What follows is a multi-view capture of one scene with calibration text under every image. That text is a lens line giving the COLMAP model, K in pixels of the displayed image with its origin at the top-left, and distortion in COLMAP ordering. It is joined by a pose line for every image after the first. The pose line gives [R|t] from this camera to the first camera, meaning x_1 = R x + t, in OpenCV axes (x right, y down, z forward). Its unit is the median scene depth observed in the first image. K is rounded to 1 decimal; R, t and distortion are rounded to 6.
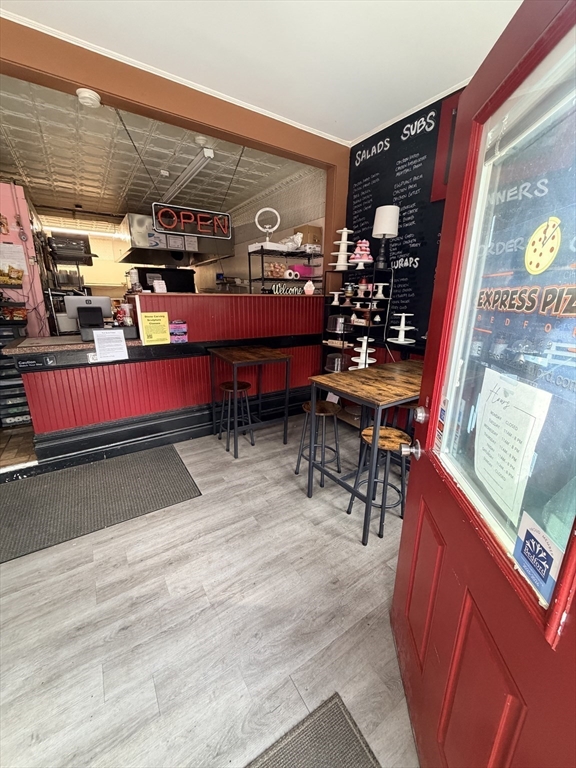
lens RADIAL K [[306.1, 0, 288.7], [0, 306.1, 382.1], [0, 0, 1]] dist [0.001341, -0.000134]
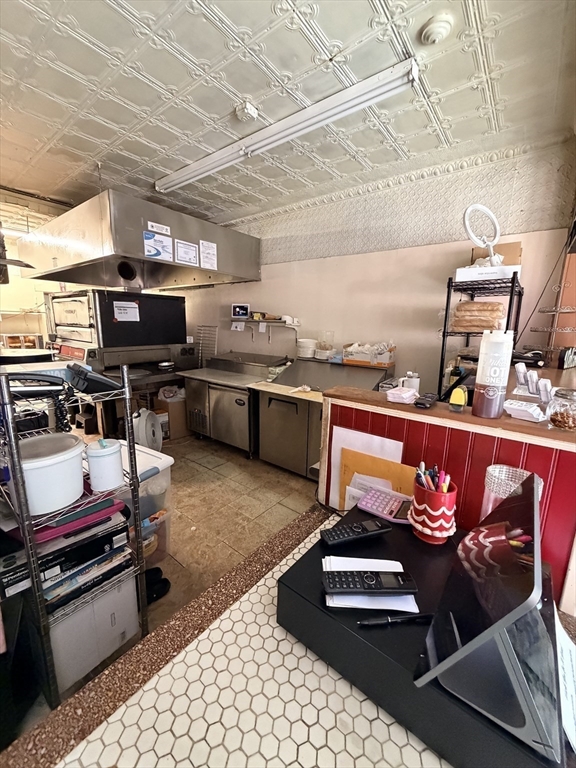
lens RADIAL K [[306.1, 0, 288.7], [0, 306.1, 382.1], [0, 0, 1]] dist [0.001341, -0.000134]
pose [[0.949002, -0.046849, 0.311771, -0.337414], [0.070493, 0.995392, -0.064998, -0.139750], [-0.307289, 0.083661, 0.947932, 0.358417]]
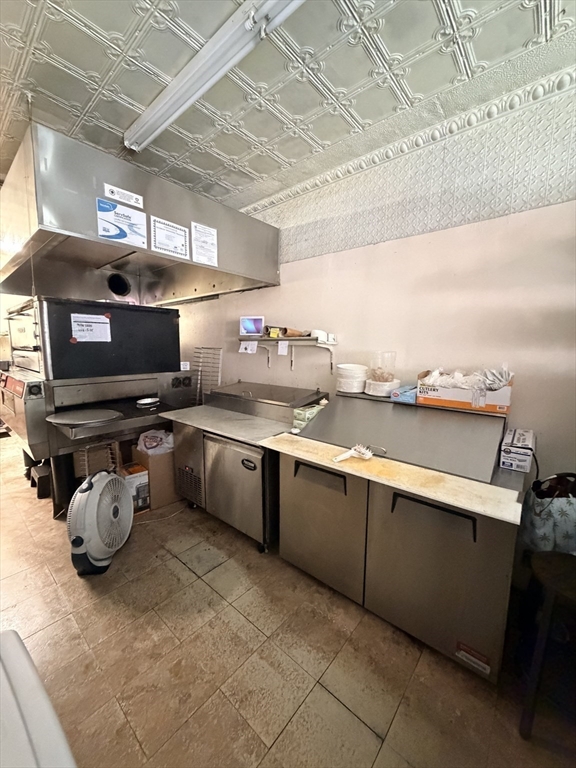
lens RADIAL K [[306.1, 0, 288.7], [0, 306.1, 382.1], [0, 0, 1]] dist [0.001341, -0.000134]
pose [[0.963571, -0.030721, 0.265683, -0.296980], [0.071144, 0.987033, -0.143892, -0.184323], [-0.257817, 0.157552, 0.953262, 0.549037]]
